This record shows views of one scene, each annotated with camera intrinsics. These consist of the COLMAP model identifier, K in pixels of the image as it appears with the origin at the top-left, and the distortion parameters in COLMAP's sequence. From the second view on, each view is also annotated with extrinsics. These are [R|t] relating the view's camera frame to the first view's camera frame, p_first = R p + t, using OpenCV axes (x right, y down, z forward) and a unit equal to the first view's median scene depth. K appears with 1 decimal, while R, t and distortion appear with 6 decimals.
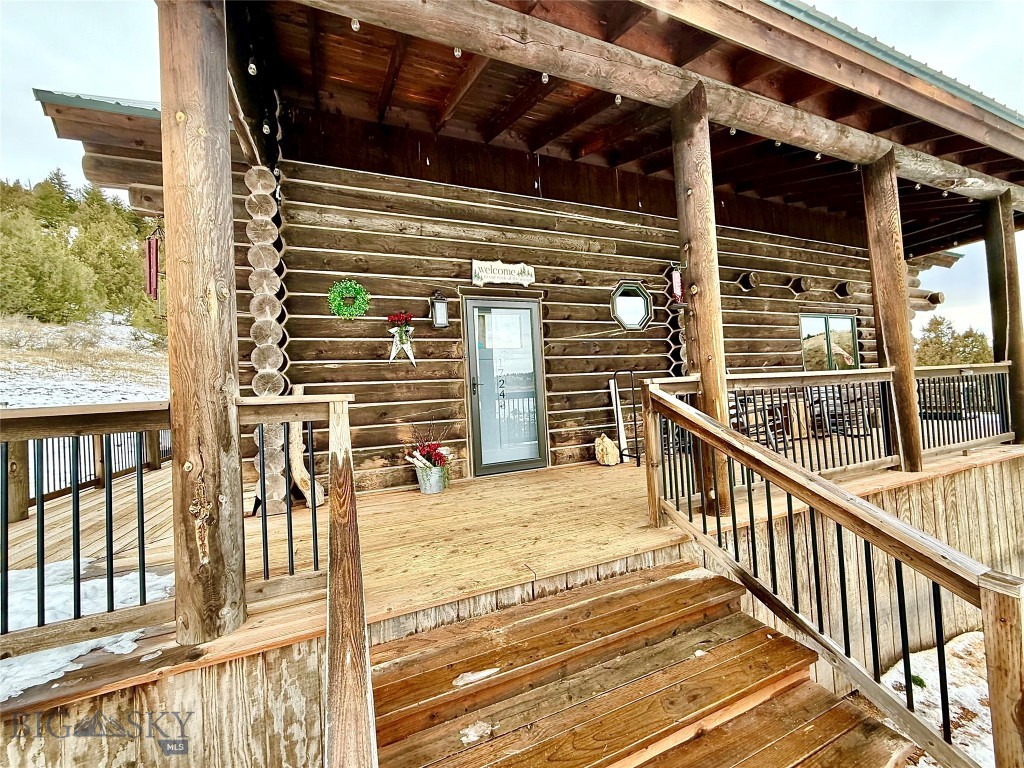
lens RADIAL K [[412.0, 0, 512.7], [0, 412.0, 379.2], [0, 0, 1]] dist [-0.002119, -0.000006]
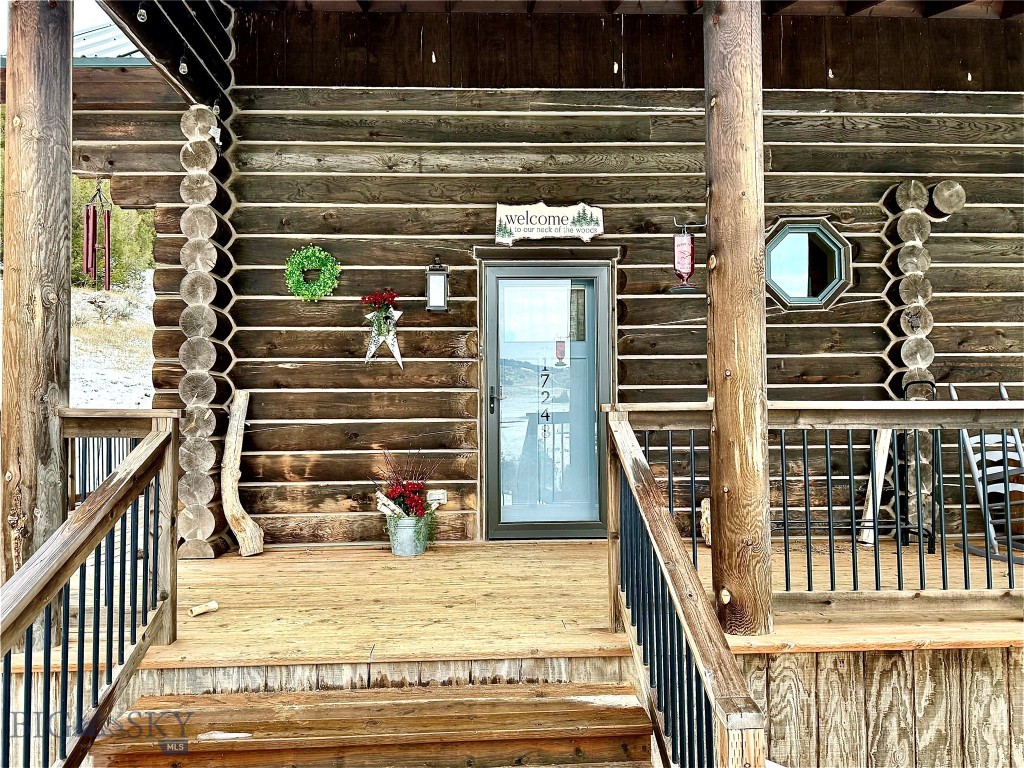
lens RADIAL K [[764.6, 0, 512.0], [0, 764.6, 384.0], [0, 0, 1]] dist [0.096130, -0.163355]
pose [[0.935803, 0.032920, -0.350982, 0.389834], [-0.030104, 0.999456, 0.013477, -0.028492], [0.351235, -0.002046, 0.936285, -0.126730]]
